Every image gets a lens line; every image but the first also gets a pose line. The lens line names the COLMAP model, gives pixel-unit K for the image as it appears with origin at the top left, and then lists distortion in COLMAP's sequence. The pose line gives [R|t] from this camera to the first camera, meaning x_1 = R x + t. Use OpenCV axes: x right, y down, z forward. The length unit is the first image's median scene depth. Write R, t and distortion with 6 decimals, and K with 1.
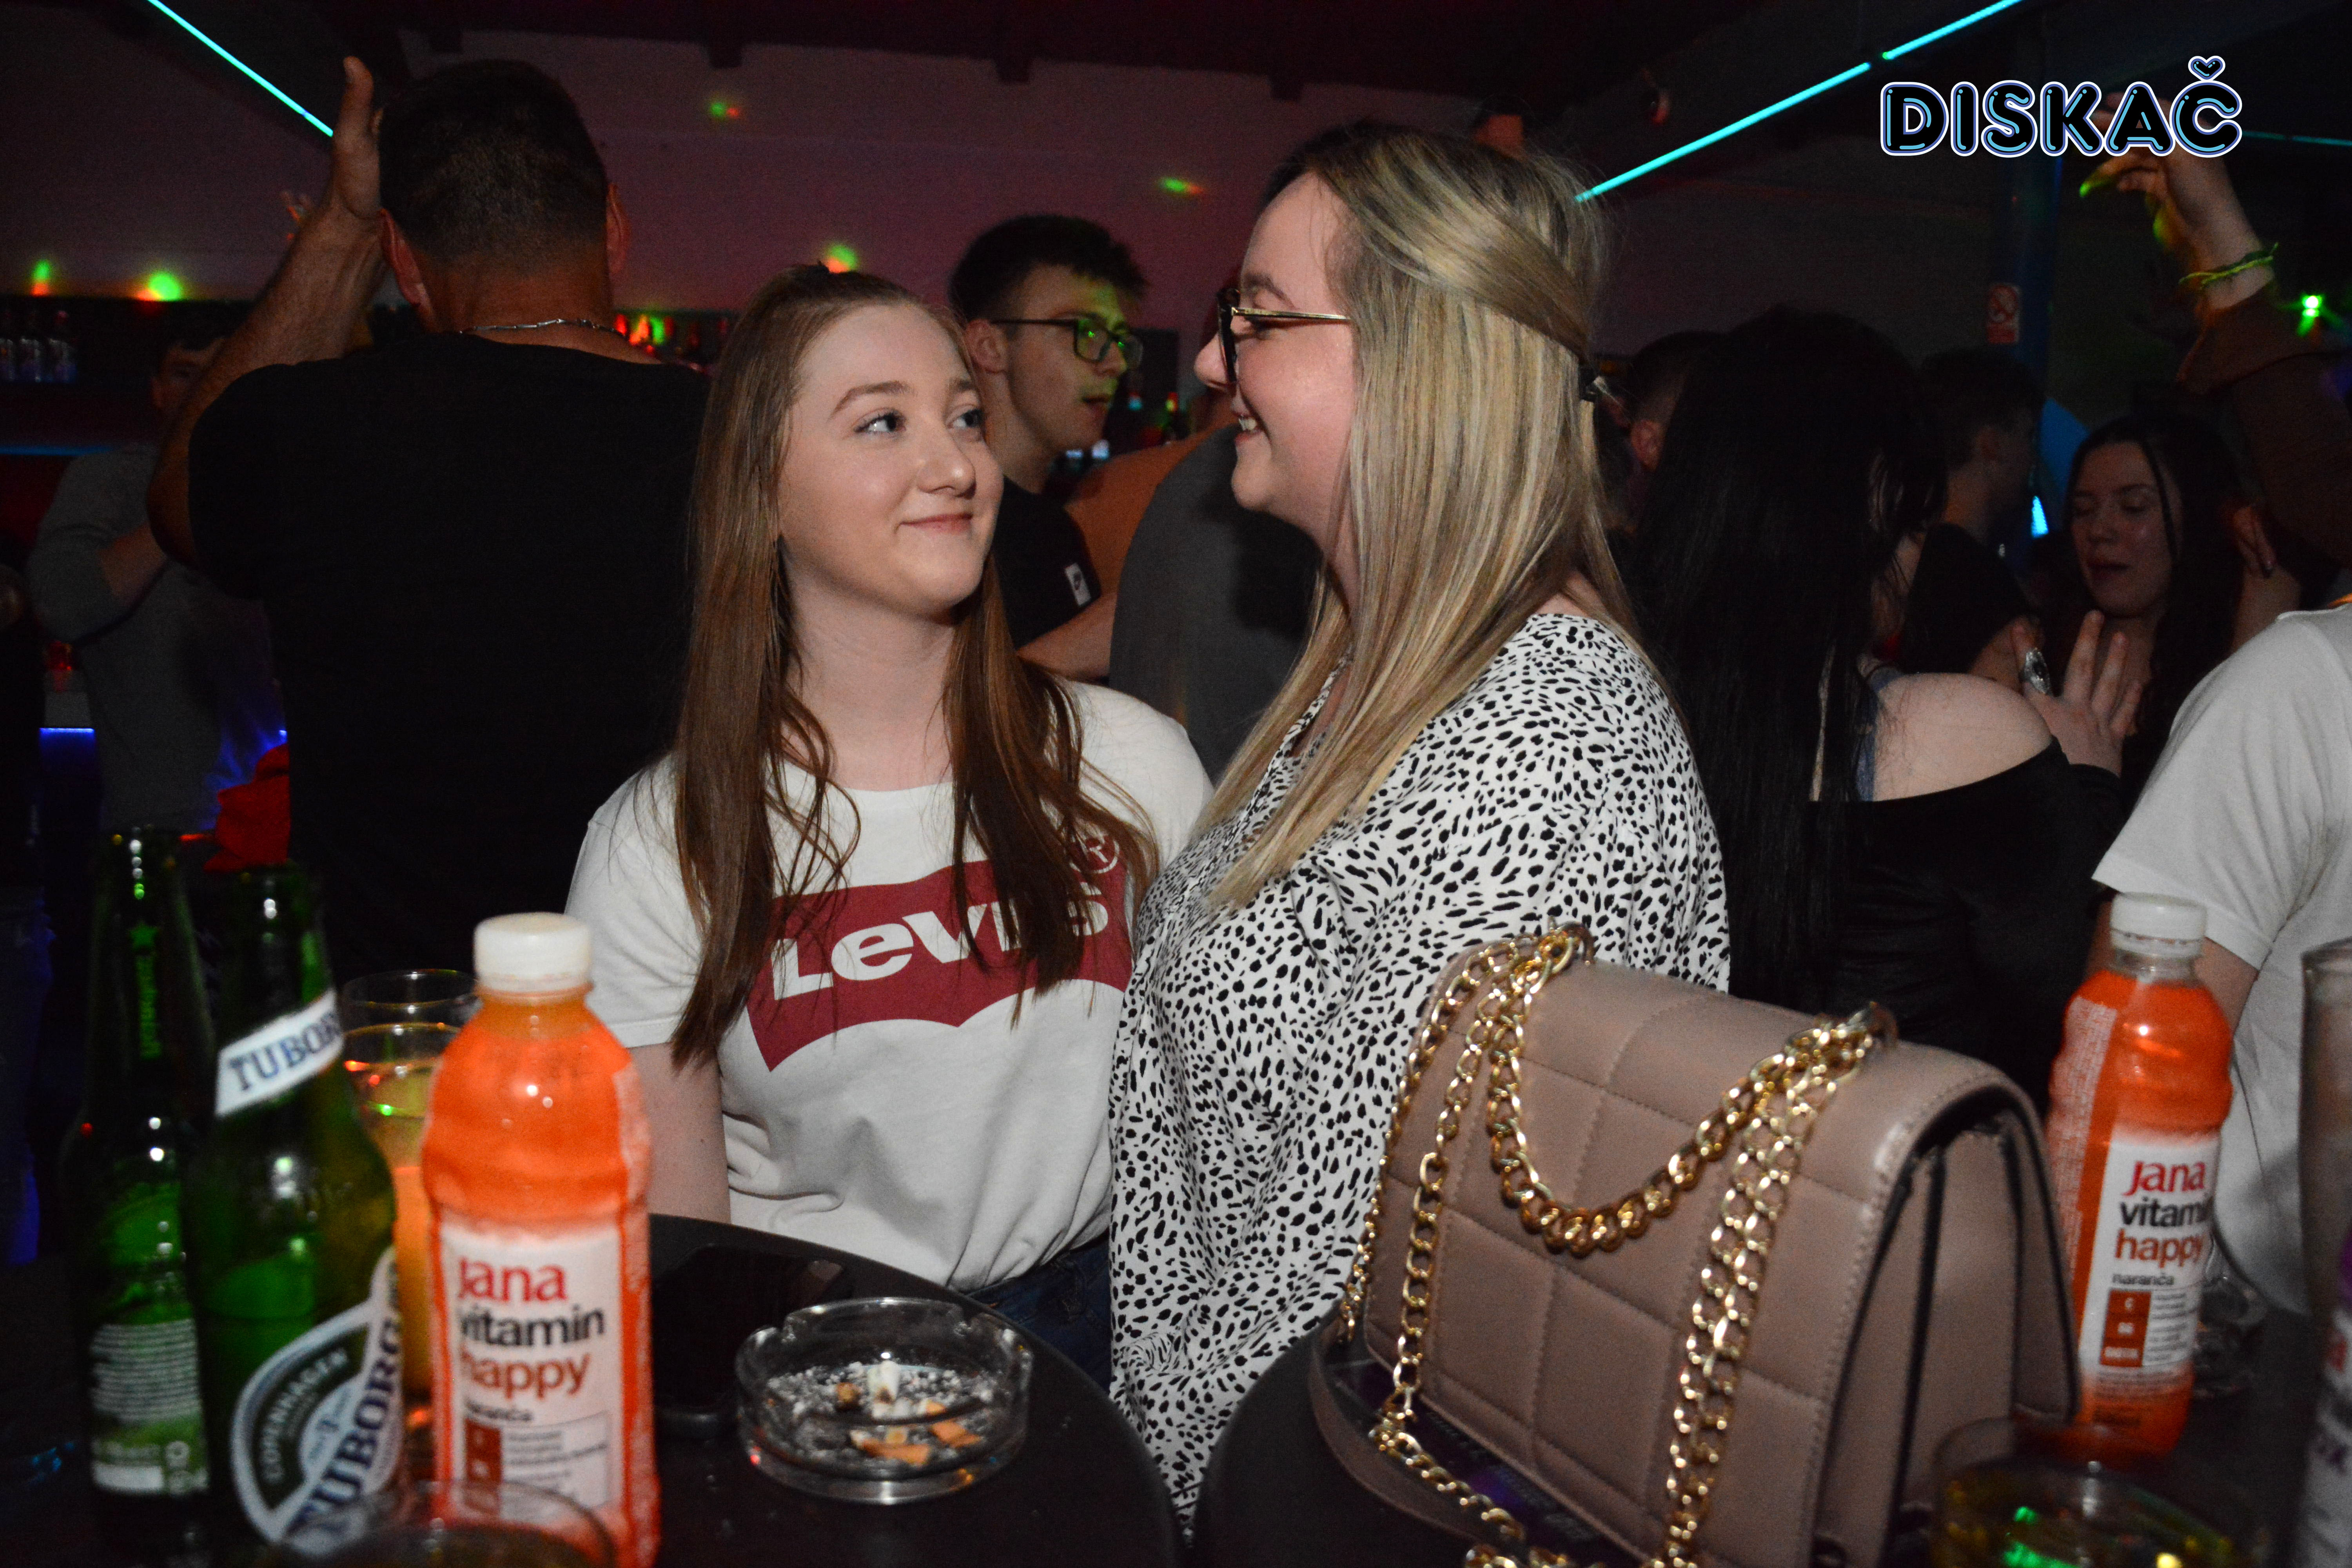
lens RADIAL K [[1806.8, 0, 1168.1], [0, 1806.8, 795.6], [0, 0, 1]] dist [-0.074318, 0.028515]
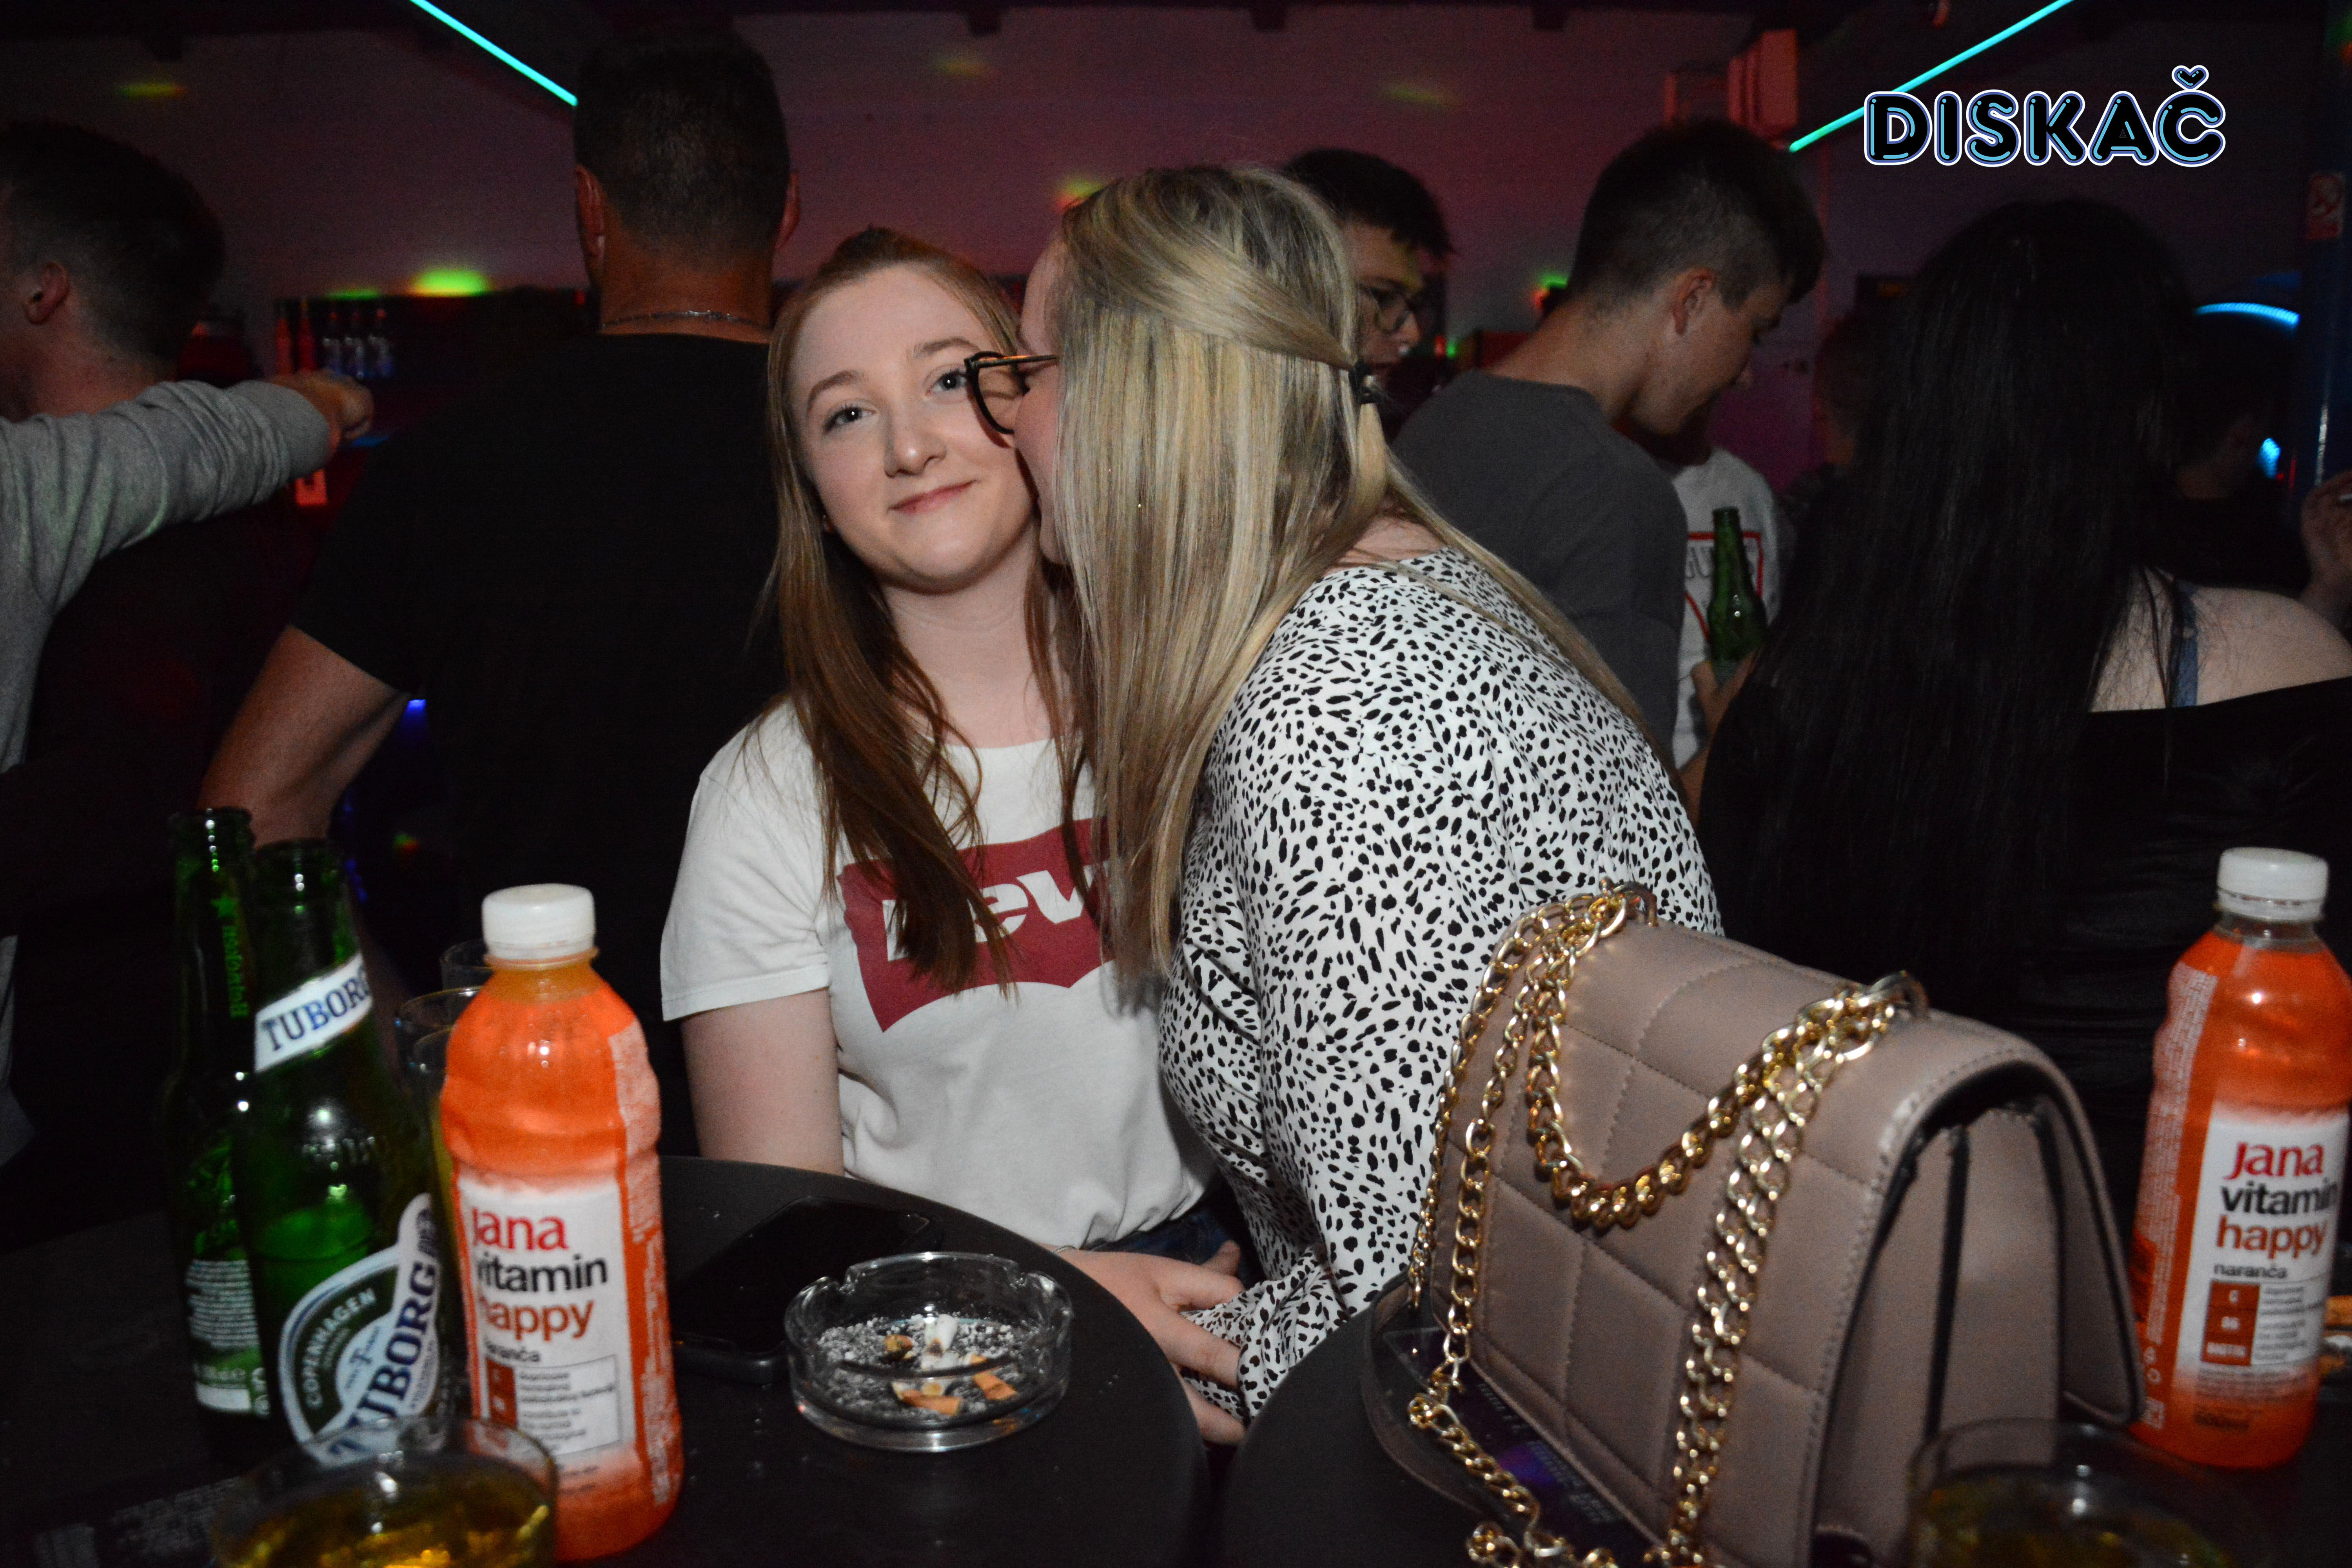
lens RADIAL K [[1806.8, 0, 1163.4], [0, 1806.8, 773.7], [0, 0, 1]] dist [-0.074318, 0.028515]
pose [[0.986467, -0.014897, -0.163285, 0.162447], [0.017520, 0.999739, 0.014638, -0.007820], [0.163024, -0.017300, 0.986470, 0.013406]]
